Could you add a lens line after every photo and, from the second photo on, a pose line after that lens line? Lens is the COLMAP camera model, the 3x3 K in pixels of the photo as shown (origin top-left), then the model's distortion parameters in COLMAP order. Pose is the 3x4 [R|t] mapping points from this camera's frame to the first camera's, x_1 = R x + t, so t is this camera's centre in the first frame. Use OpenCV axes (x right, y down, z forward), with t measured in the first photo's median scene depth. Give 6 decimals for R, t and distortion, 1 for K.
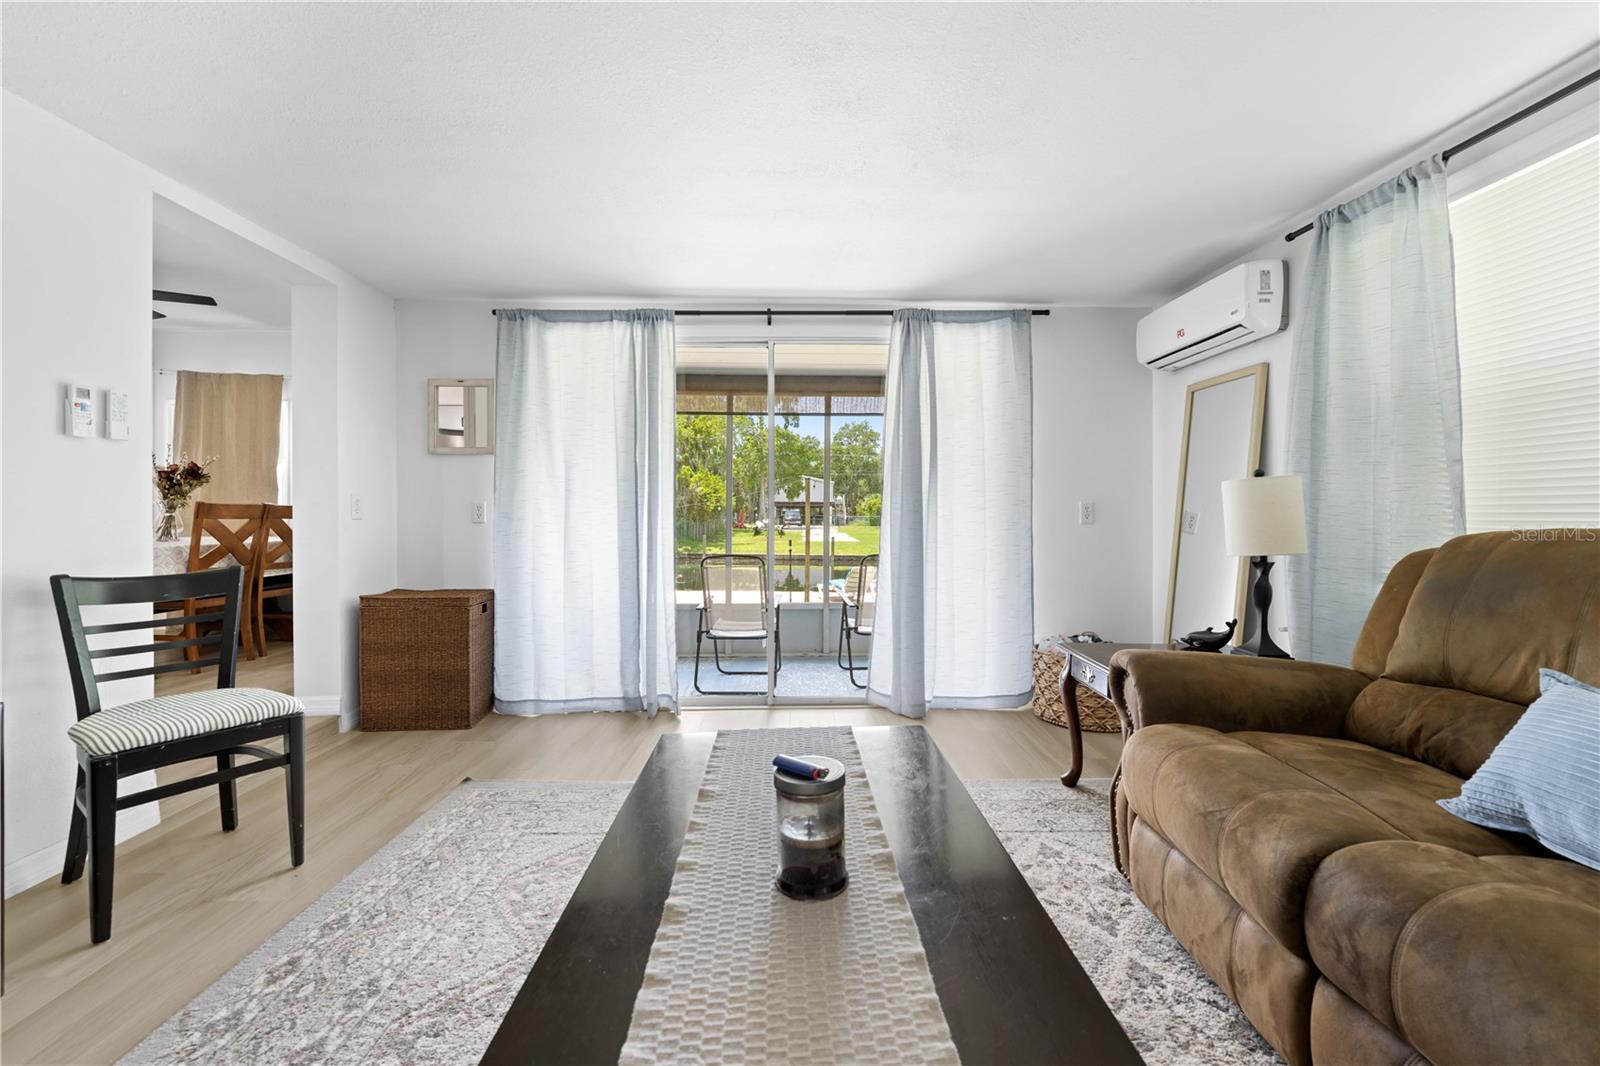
lens RADIAL K [[654.7, 0, 795.0], [0, 654.7, 511.0], [0, 0, 1]] dist [-0.001339, 0.000593]
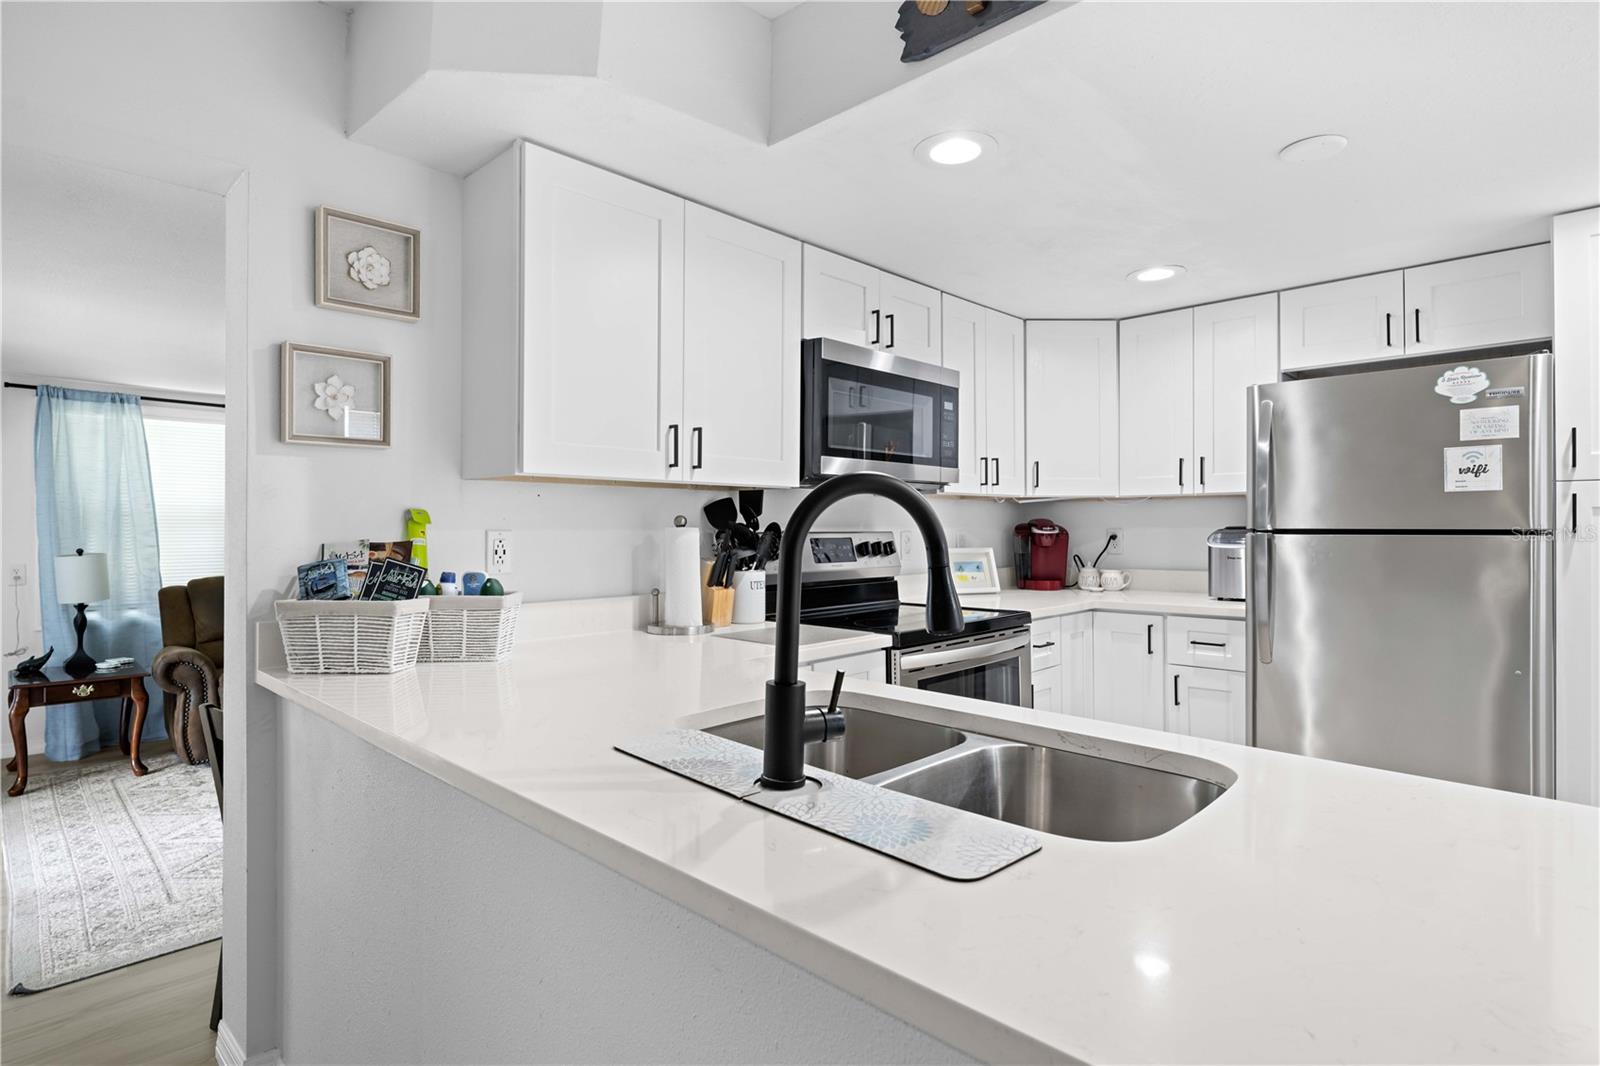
lens RADIAL K [[808.2, 0, 786.6], [0, 808.2, 529.8], [0, 0, 1]] dist [-0.003606, 0.001560]
pose [[-0.693378, -0.006326, 0.720547, -1.286958], [-0.003211, 0.999979, 0.005690, -0.084169], [-0.720567, 0.001632, -0.693383, 0.742396]]
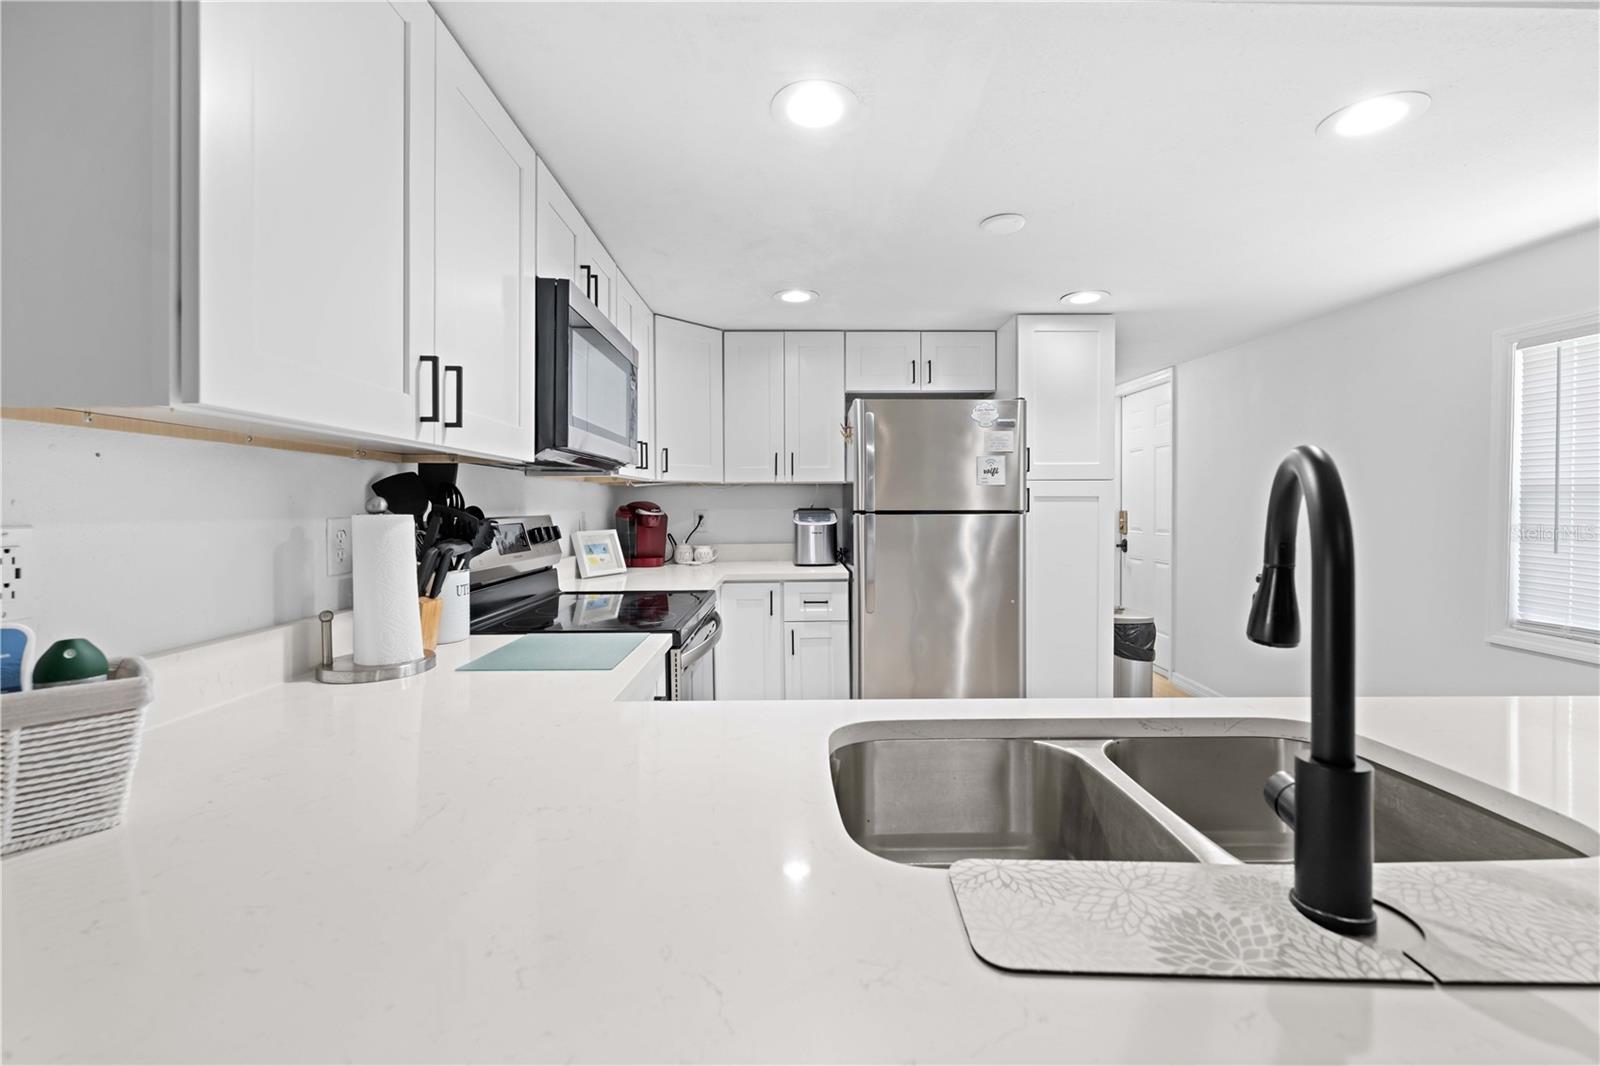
lens RADIAL K [[654.7, 0, 792.2], [0, 654.7, 508.2], [0, 0, 1]] dist [-0.001339, 0.000593]
pose [[-0.999986, -0.001936, 0.004937, -0.952310], [-0.001922, 0.999994, 0.002832, -0.087060], [-0.004942, 0.002822, -0.999984, 0.696380]]
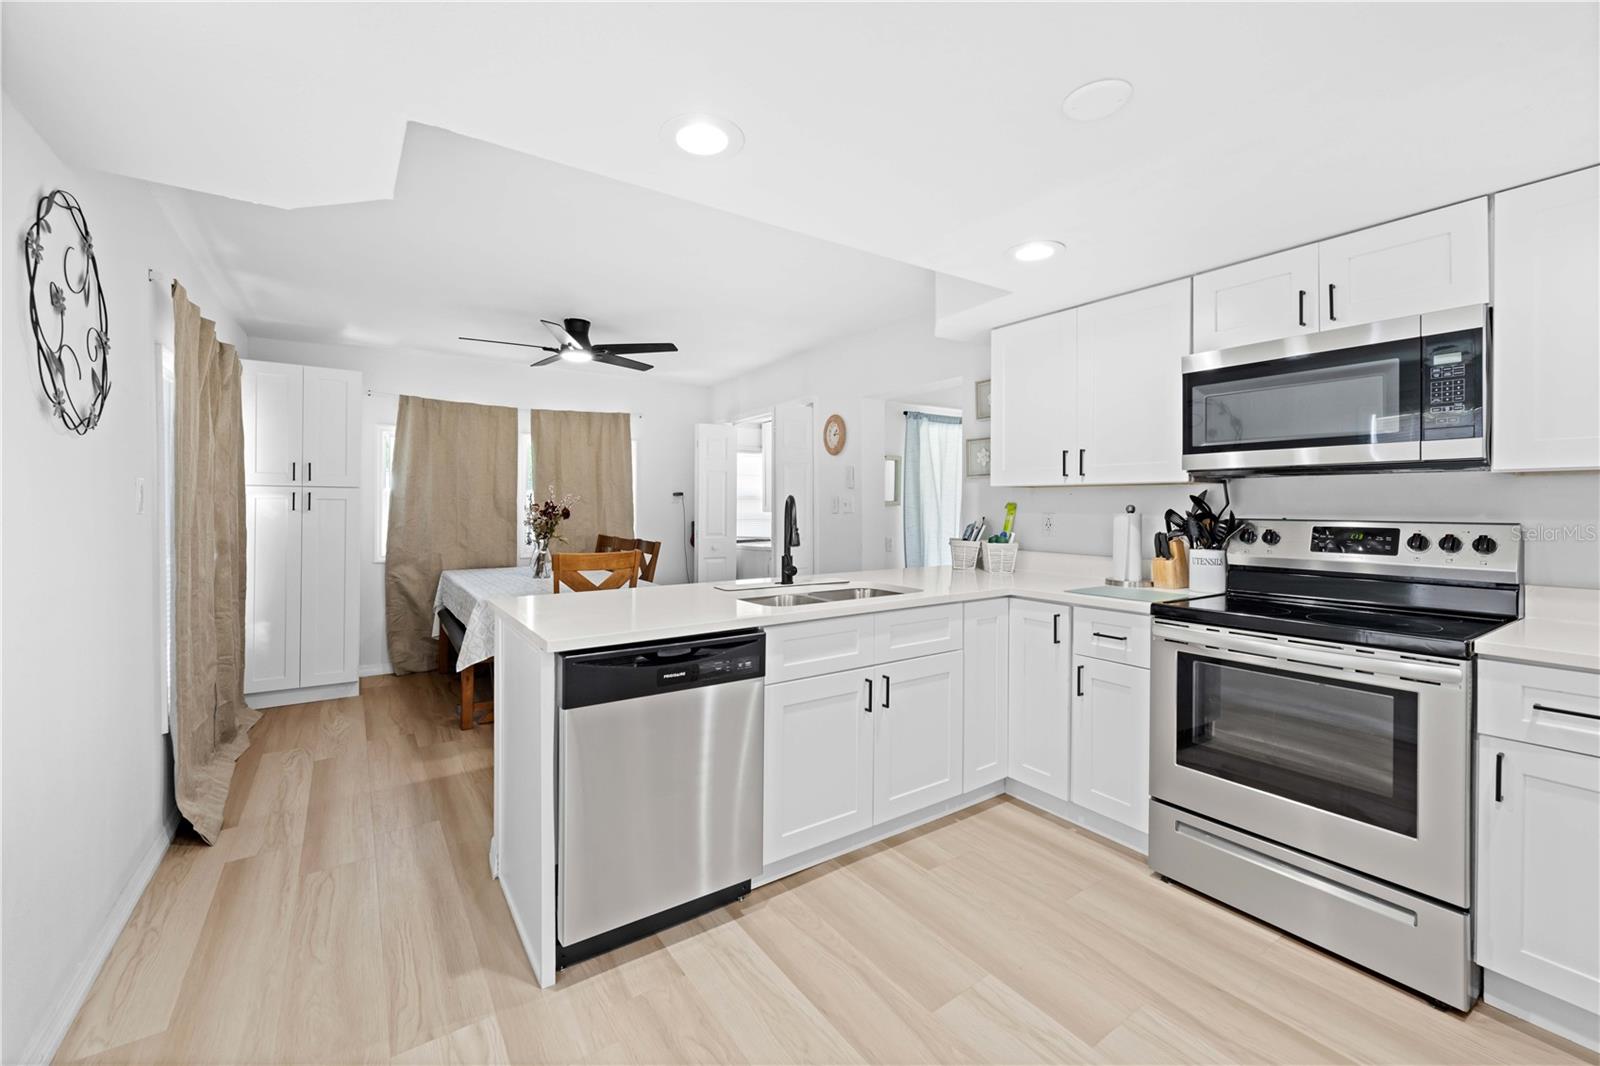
lens RADIAL K [[654.7, 0, 792.5], [0, 654.7, 506.6], [0, 0, 1]] dist [-0.001339, 0.000593]
pose [[0.843729, -0.003150, 0.536761, -1.518244], [0.000044, 0.999983, 0.005800, -0.094794], [-0.536770, -0.004870, 0.843715, -0.147314]]
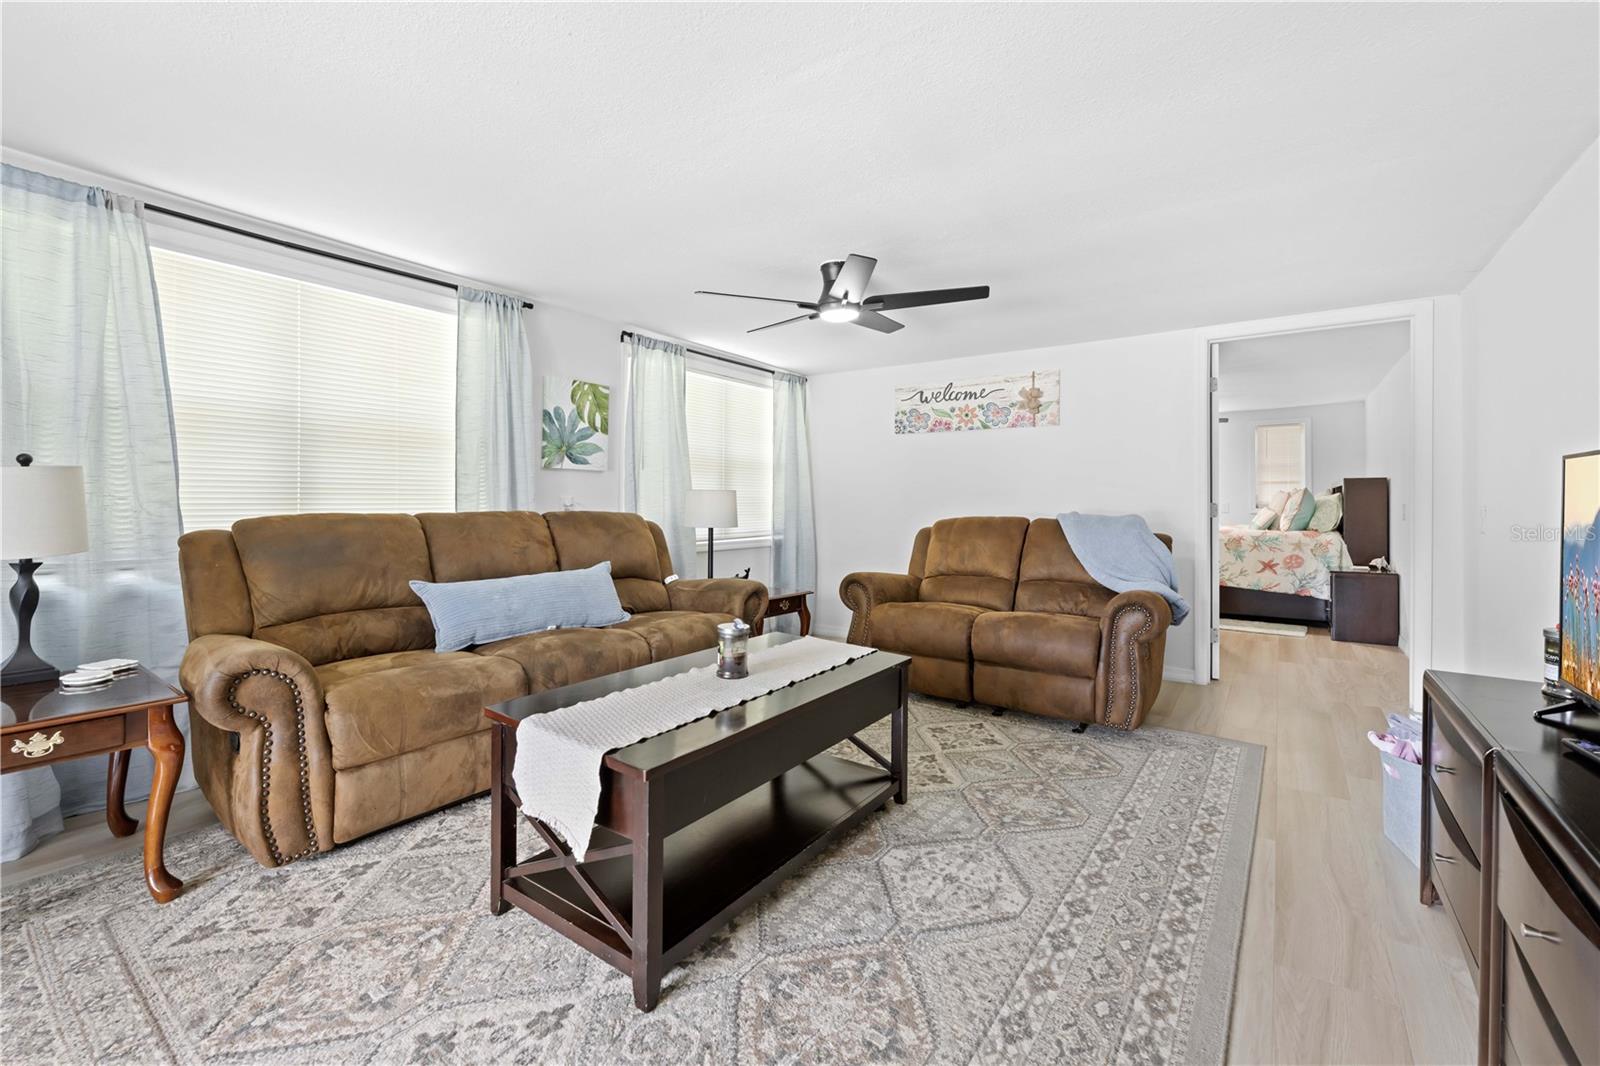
lens RADIAL K [[654.7, 0, 794.0], [0, 654.7, 505.1], [0, 0, 1]] dist [-0.001339, 0.000593]
pose [[-0.800141, -0.017132, 0.599567, -0.395407], [-0.013760, 0.999853, 0.010208, -0.014013], [-0.599654, -0.000082, -0.800259, 0.713103]]
